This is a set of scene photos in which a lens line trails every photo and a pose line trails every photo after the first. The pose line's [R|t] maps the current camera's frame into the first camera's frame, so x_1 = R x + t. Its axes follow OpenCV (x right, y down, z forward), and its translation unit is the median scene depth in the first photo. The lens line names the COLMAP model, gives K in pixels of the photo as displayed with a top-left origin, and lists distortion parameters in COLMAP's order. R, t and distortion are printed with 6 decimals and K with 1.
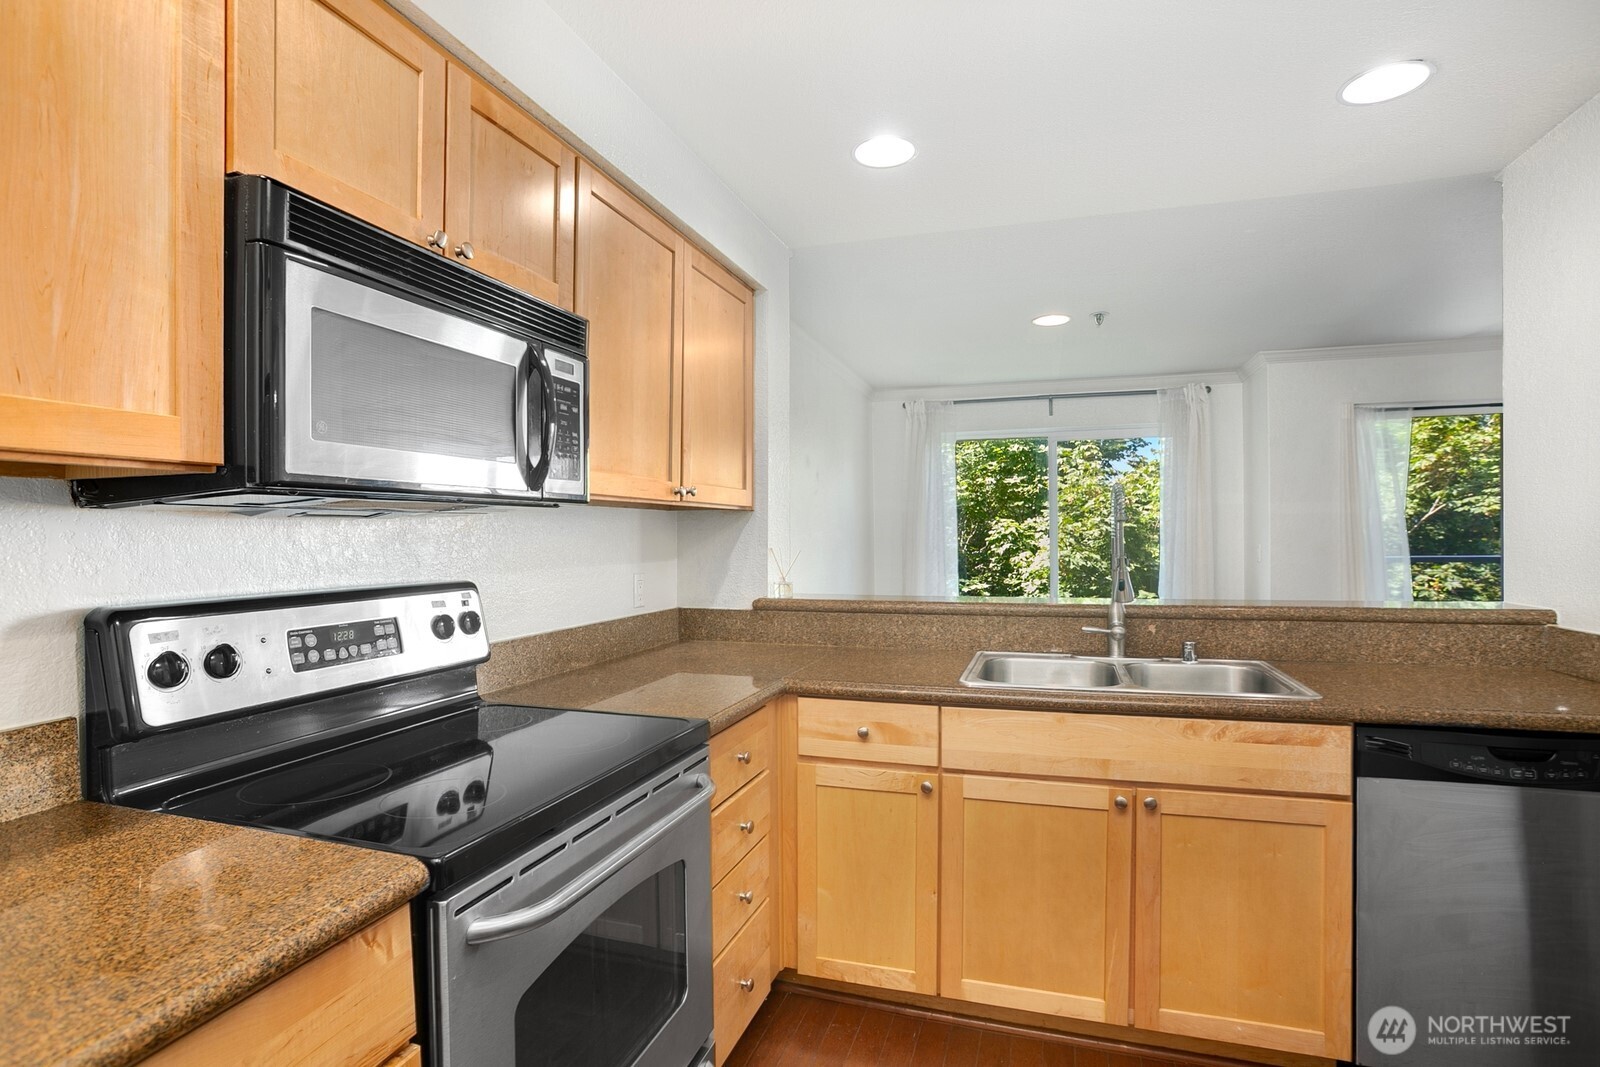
lens RADIAL K [[860.4, 0, 800.0], [0, 860.4, 533.5], [0, 0, 1]] dist [0.000804, 0.000212]
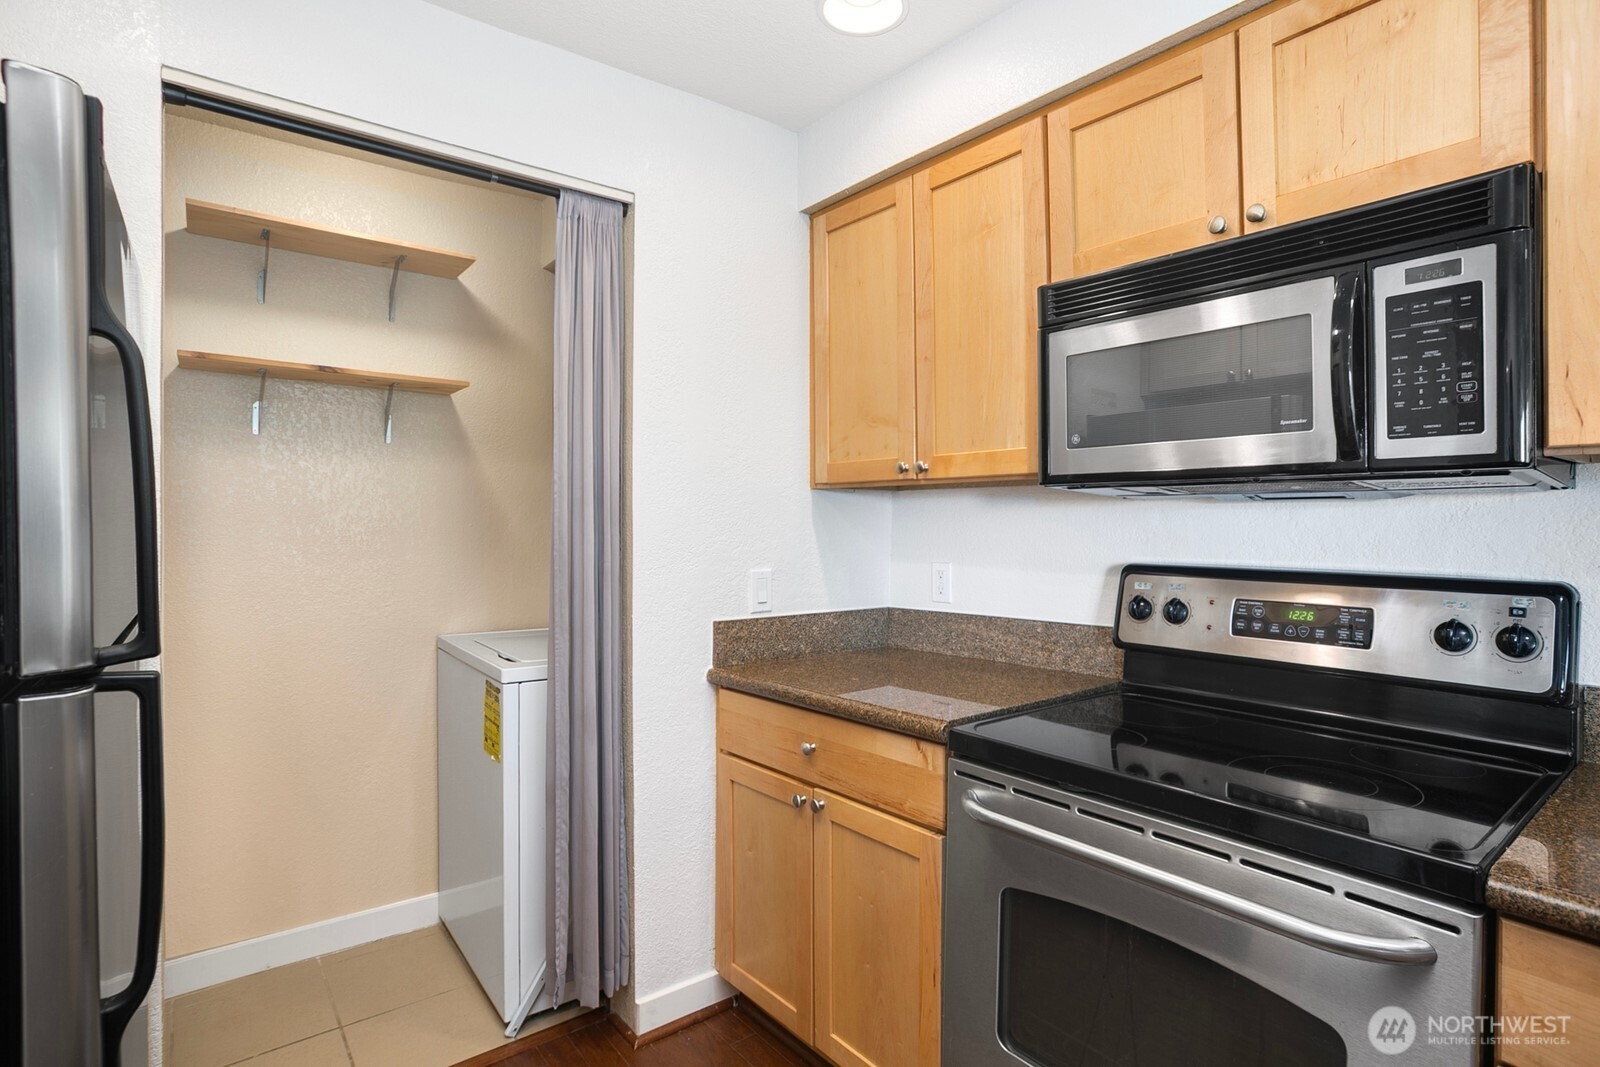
lens RADIAL K [[795.1, 0, 800.0], [0, 795.1, 533.5], [0, 0, 1]] dist [-0.002603, 0.001281]
pose [[-0.560118, 0.014024, -0.828294, 0.532577], [-0.001828, 0.999833, 0.018165, 0.004103], [0.828411, 0.011689, -0.559999, 0.938365]]
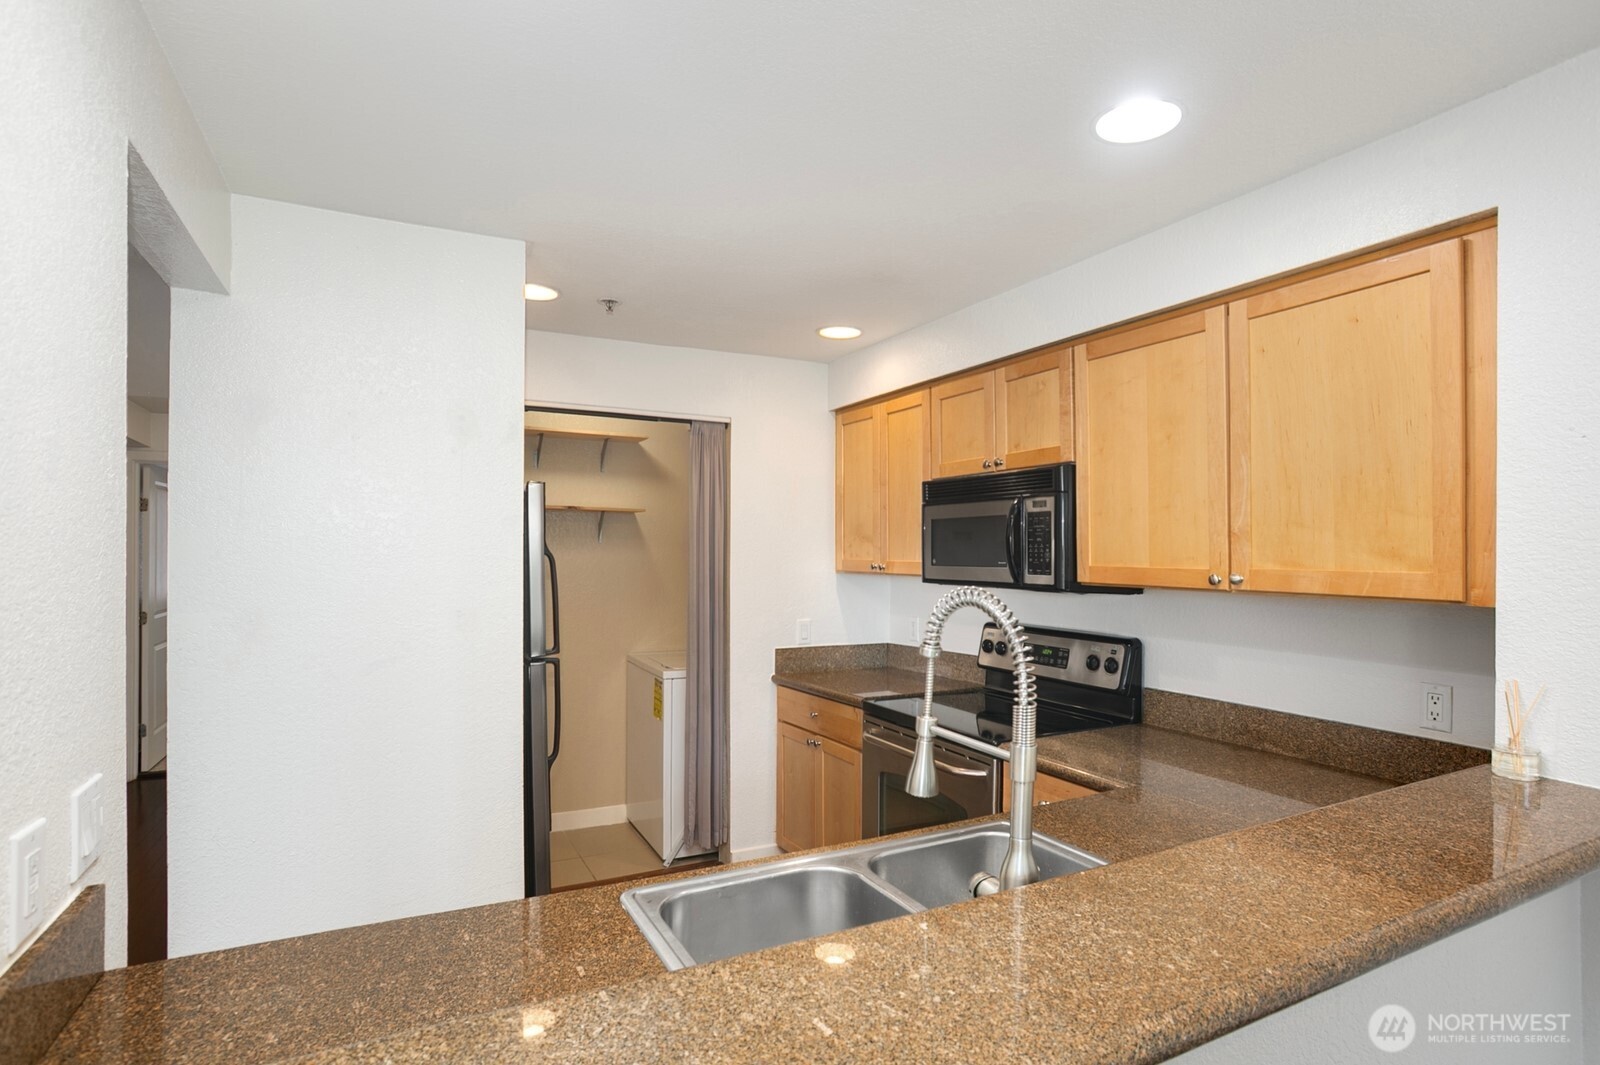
lens RADIAL K [[801.7, 0, 807.4], [0, 801.7, 575.3], [0, 0, 1]] dist [0.044308, 0.000279]
pose [[-0.704747, 0.020758, -0.709155, 1.087381], [-0.002040, 0.999508, 0.031285, -0.107103], [0.709456, 0.023494, -0.704358, 1.743908]]
